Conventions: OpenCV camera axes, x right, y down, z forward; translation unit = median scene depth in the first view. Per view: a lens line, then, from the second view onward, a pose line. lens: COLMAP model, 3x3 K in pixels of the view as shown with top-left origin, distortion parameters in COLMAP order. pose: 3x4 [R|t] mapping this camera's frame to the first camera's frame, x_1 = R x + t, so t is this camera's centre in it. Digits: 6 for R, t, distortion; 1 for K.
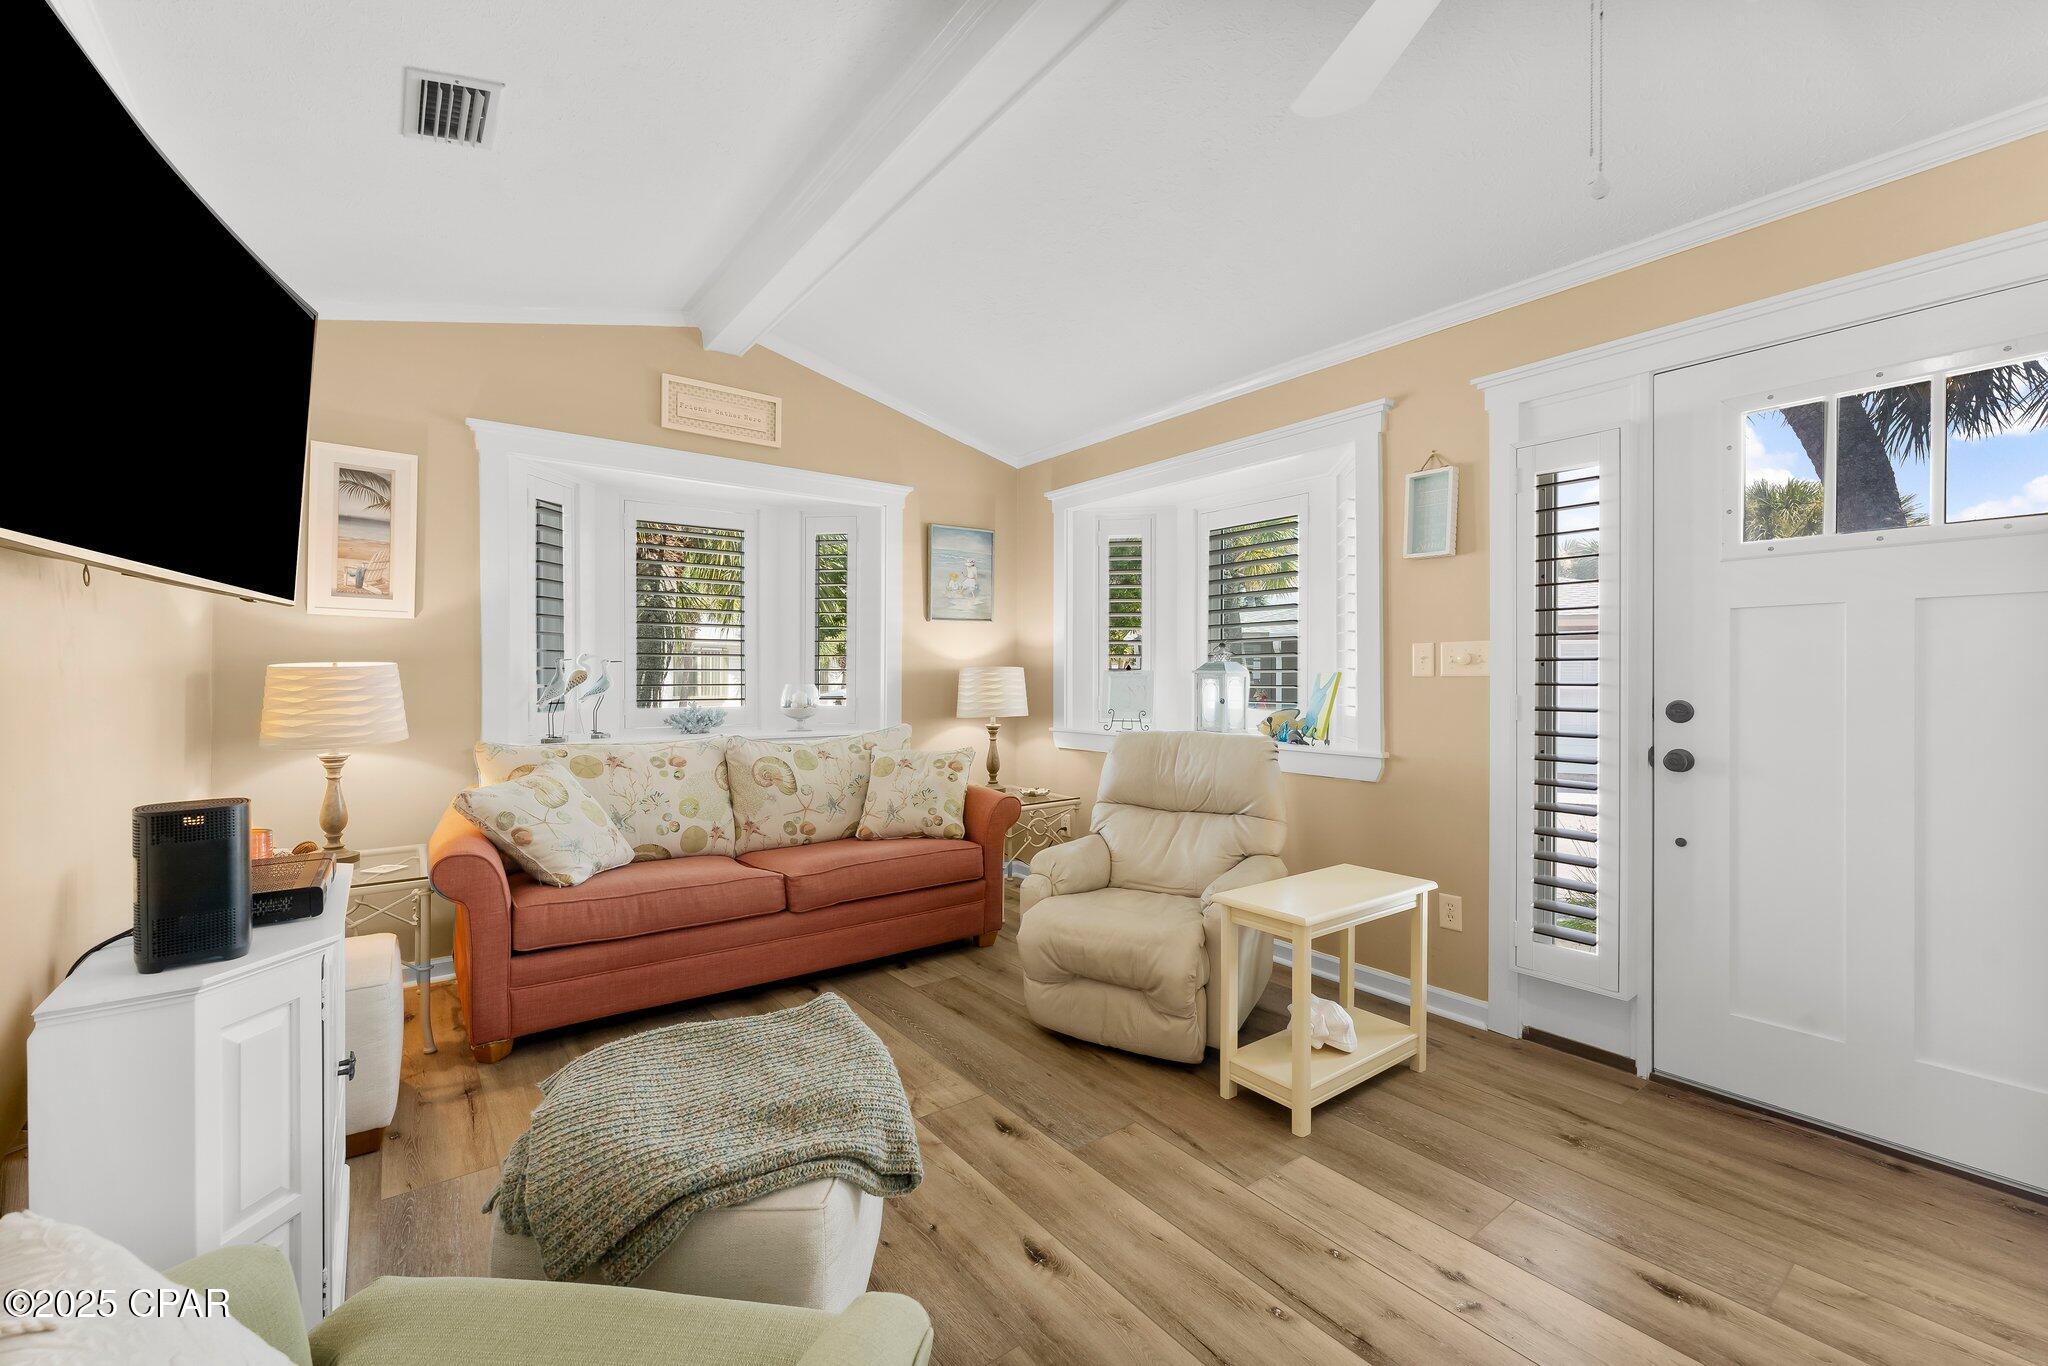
lens RADIAL K [[830.4, 0, 1010.3], [0, 830.4, 670.8], [0, 0, 1]] dist [-0.000594, -0.000411]
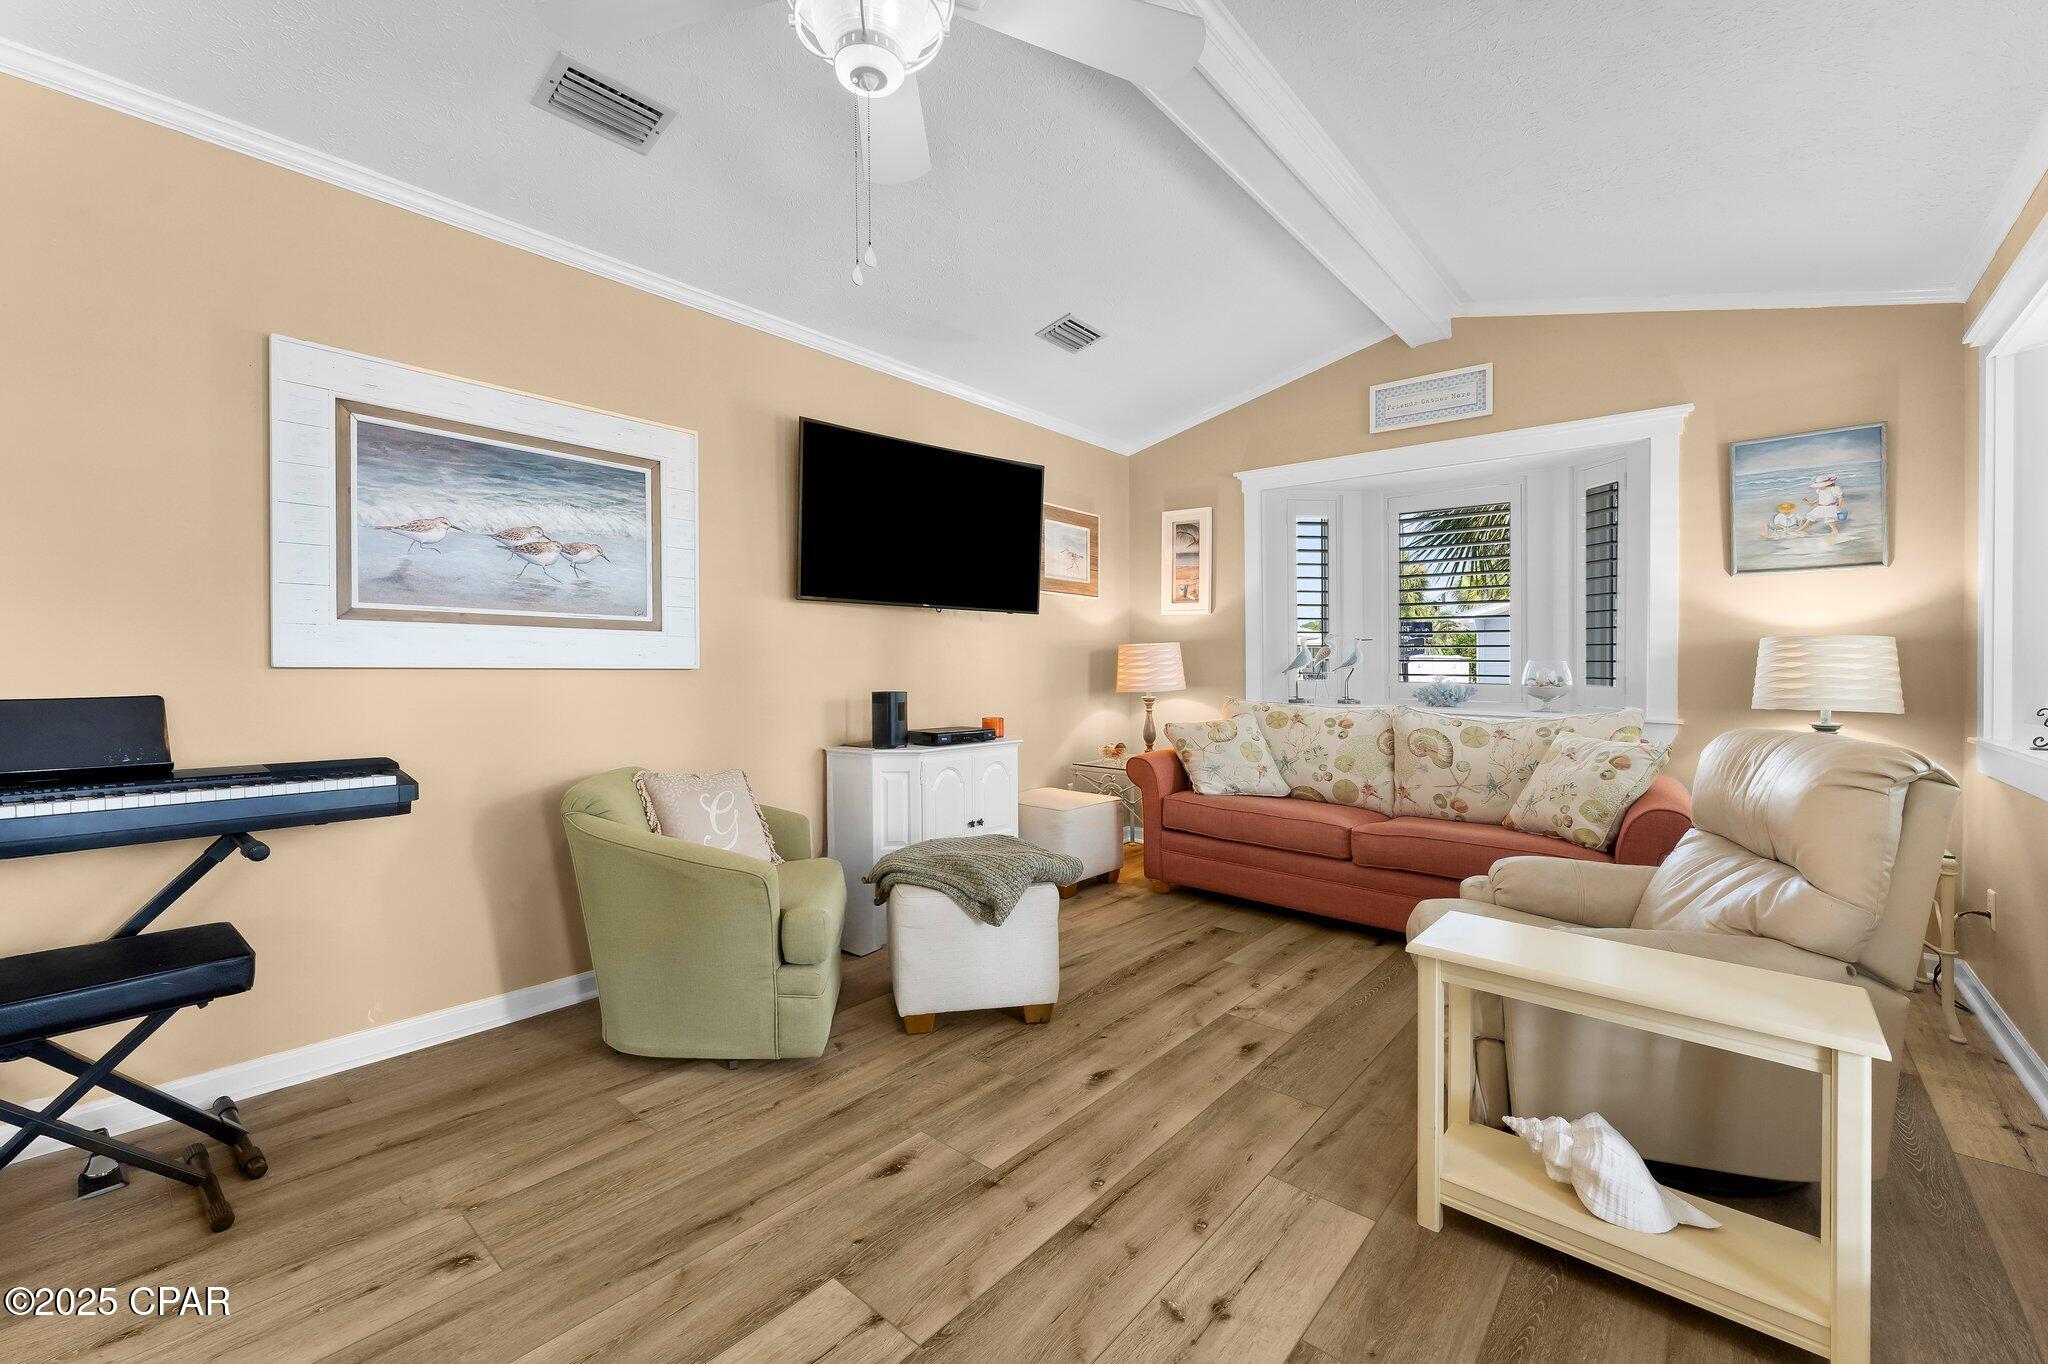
lens RADIAL K [[830.4, 0, 999.9], [0, 830.4, 663.7], [0, 0, 1]] dist [-0.000594, -0.000411]
pose [[0.205685, 0.005014, -0.978605, 0.721163], [-0.001267, 0.999987, 0.004857, 0.022061], [0.978617, 0.000241, 0.205688, 0.317585]]
